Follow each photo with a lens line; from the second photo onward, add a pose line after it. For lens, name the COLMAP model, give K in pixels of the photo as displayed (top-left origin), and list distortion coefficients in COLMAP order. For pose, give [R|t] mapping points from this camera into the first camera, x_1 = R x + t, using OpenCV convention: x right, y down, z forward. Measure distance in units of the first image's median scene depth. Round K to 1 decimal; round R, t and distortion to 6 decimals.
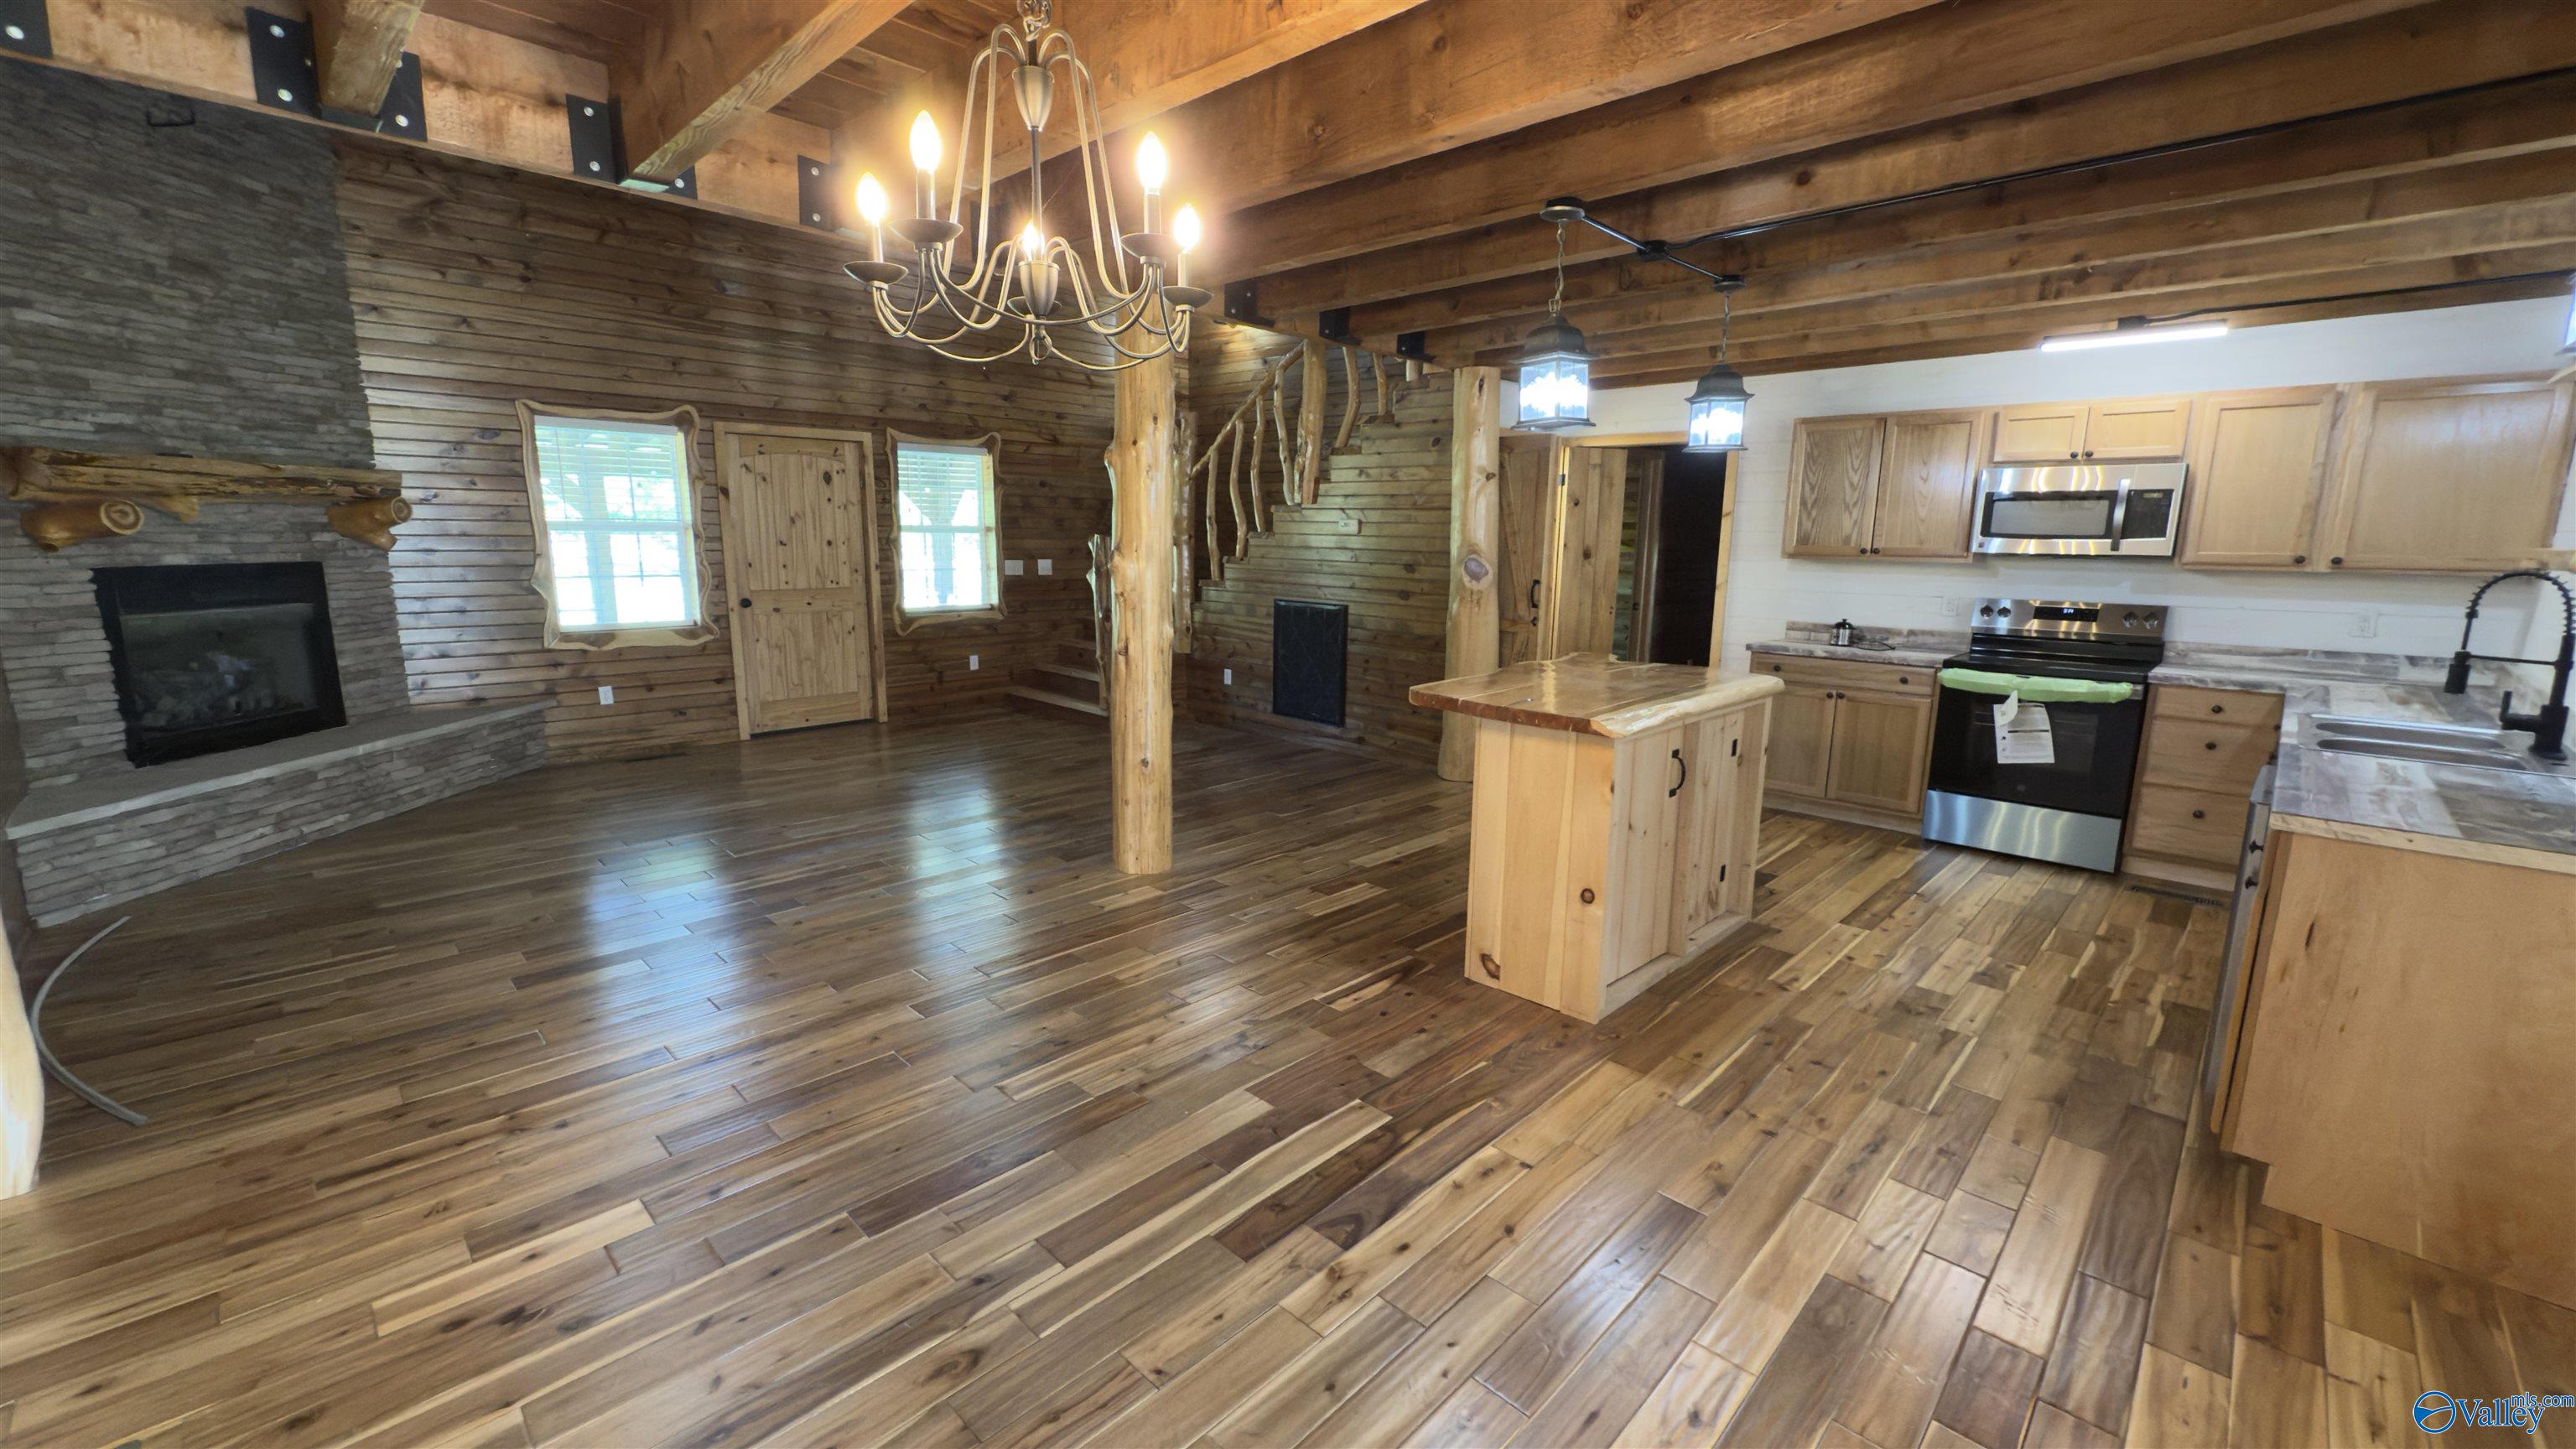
lens RADIAL K [[1021.6, 0, 1281.7], [0, 1021.6, 721.3], [0, 0, 1]] dist [-0.002397, -0.000375]
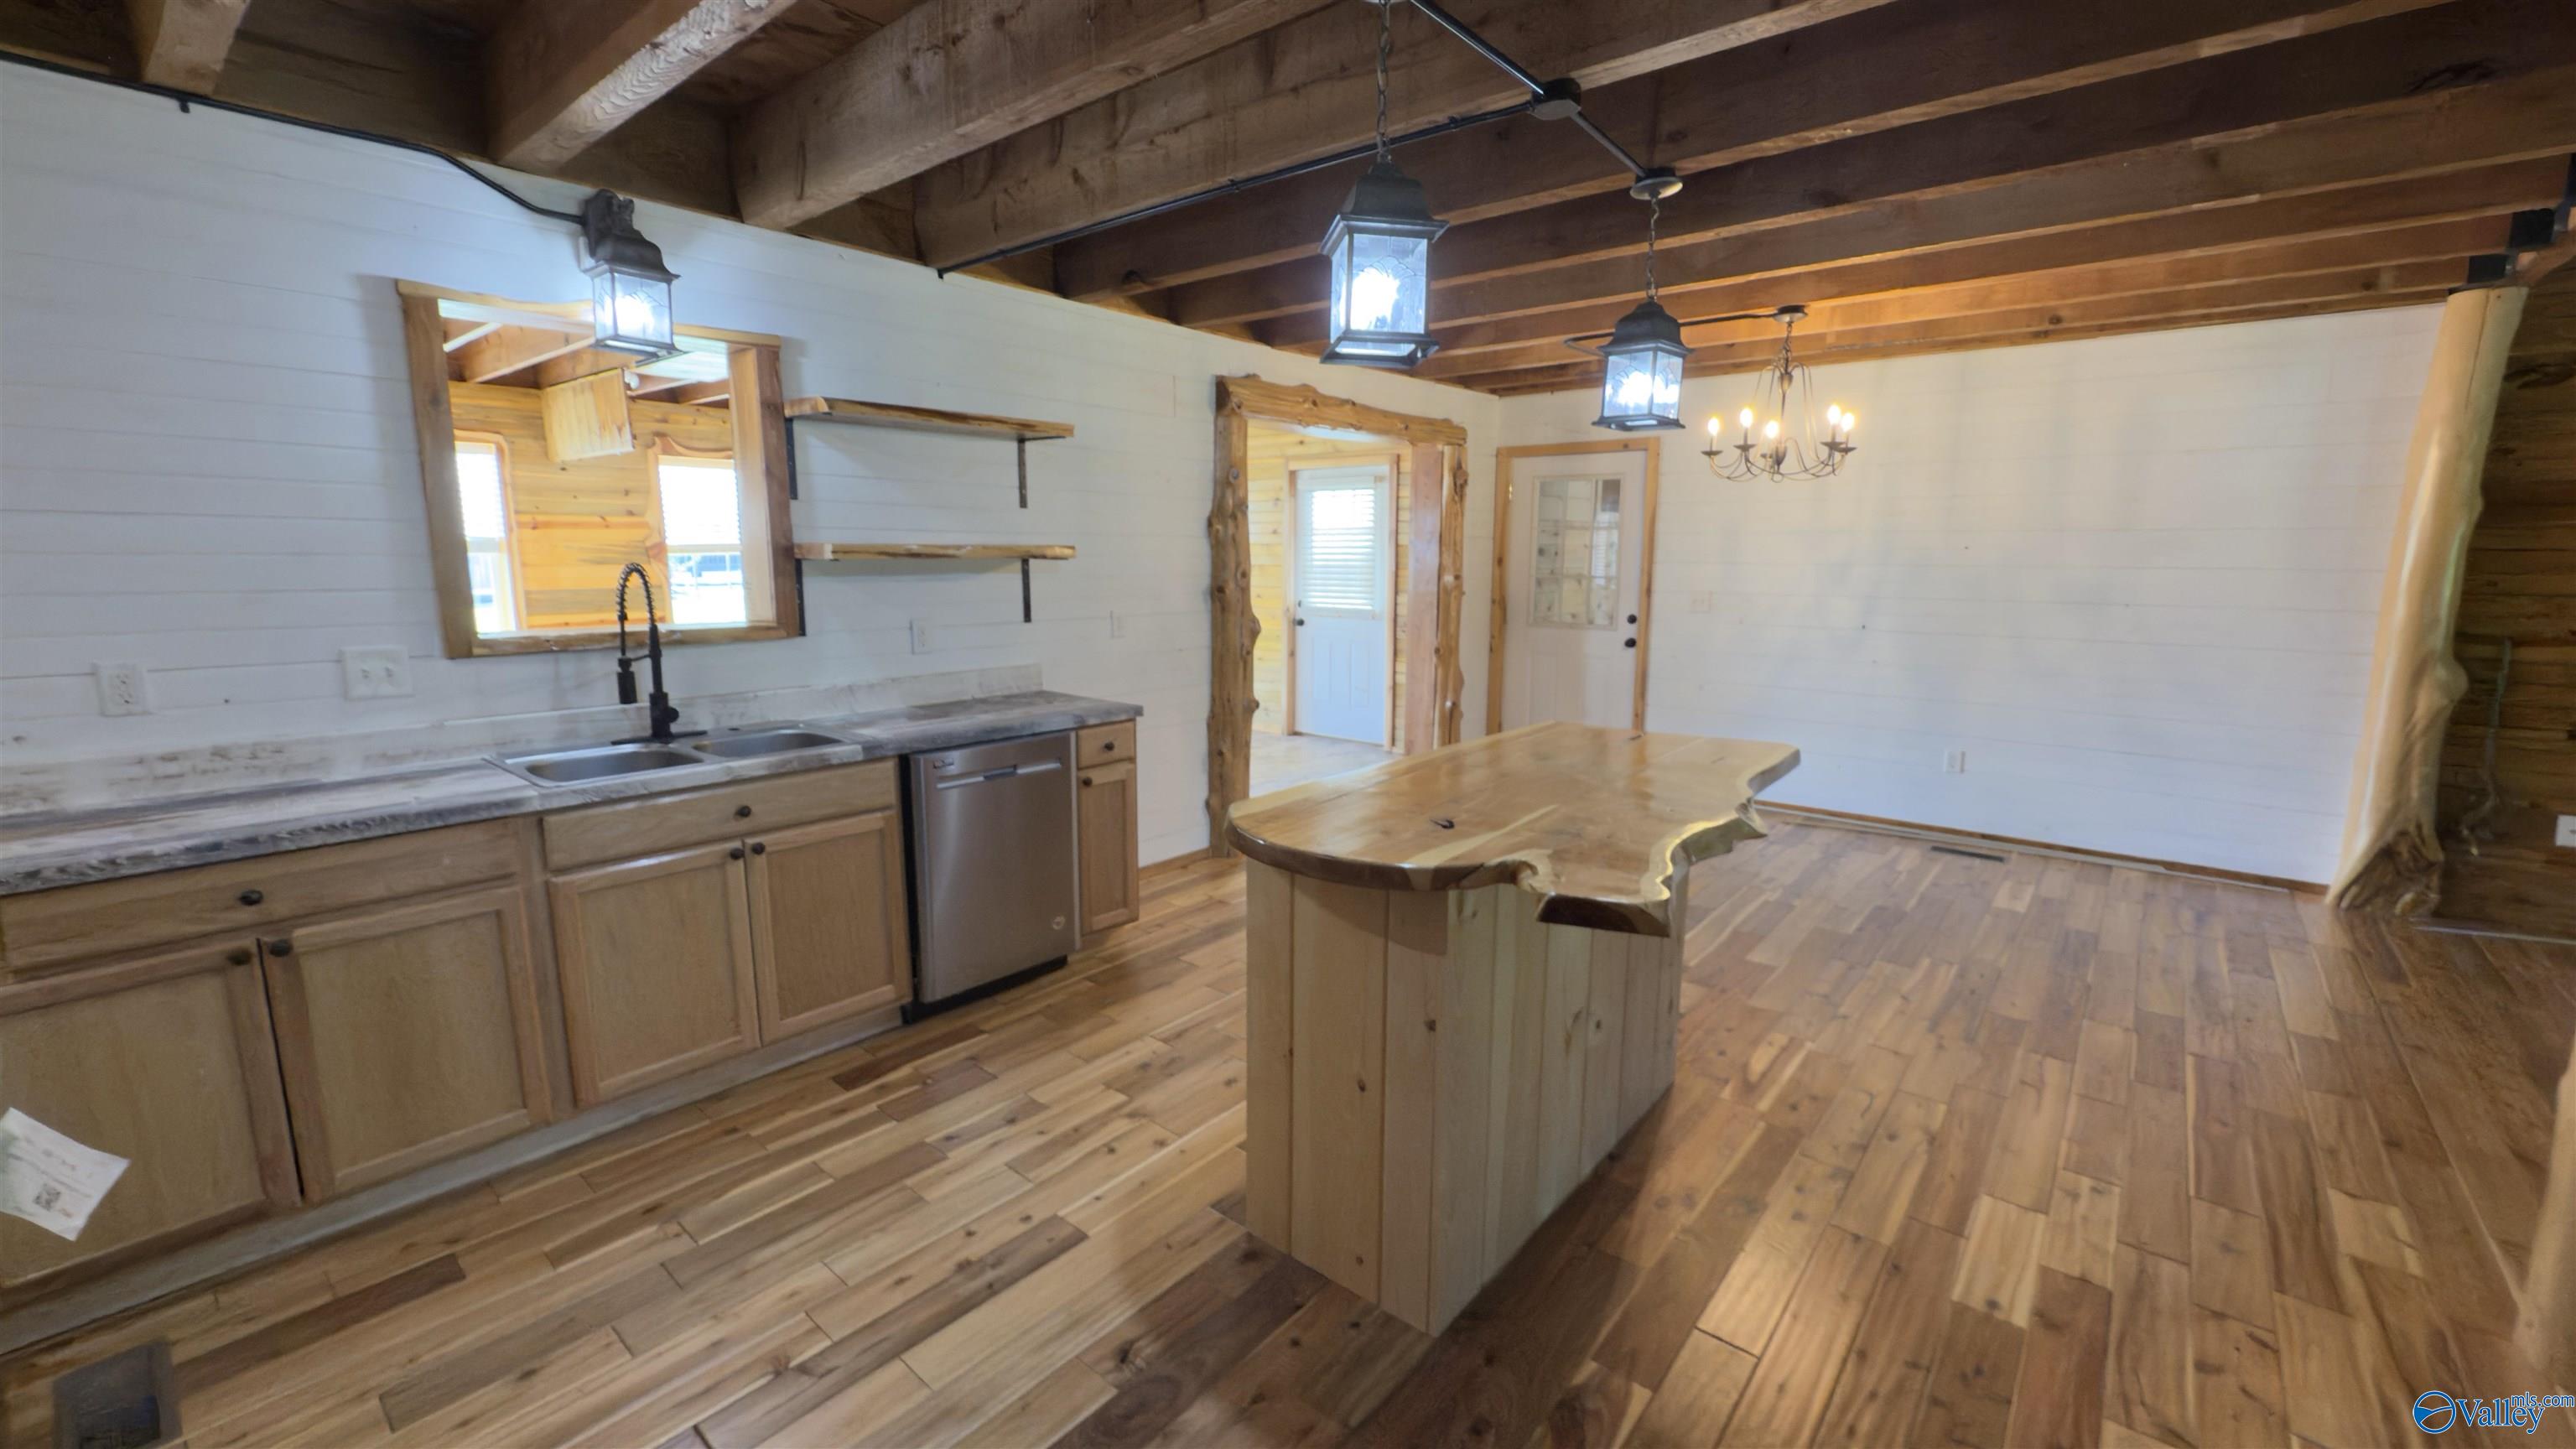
lens RADIAL K [[1021.6, 0, 1278.0], [0, 1021.6, 724.6], [0, 0, 1]] dist [-0.002397, -0.000375]
pose [[-0.997652, -0.004142, -0.068360, 0.403664], [-0.027492, 0.938434, 0.344362, -0.215481], [0.062725, 0.345433, -0.936345, 1.198525]]
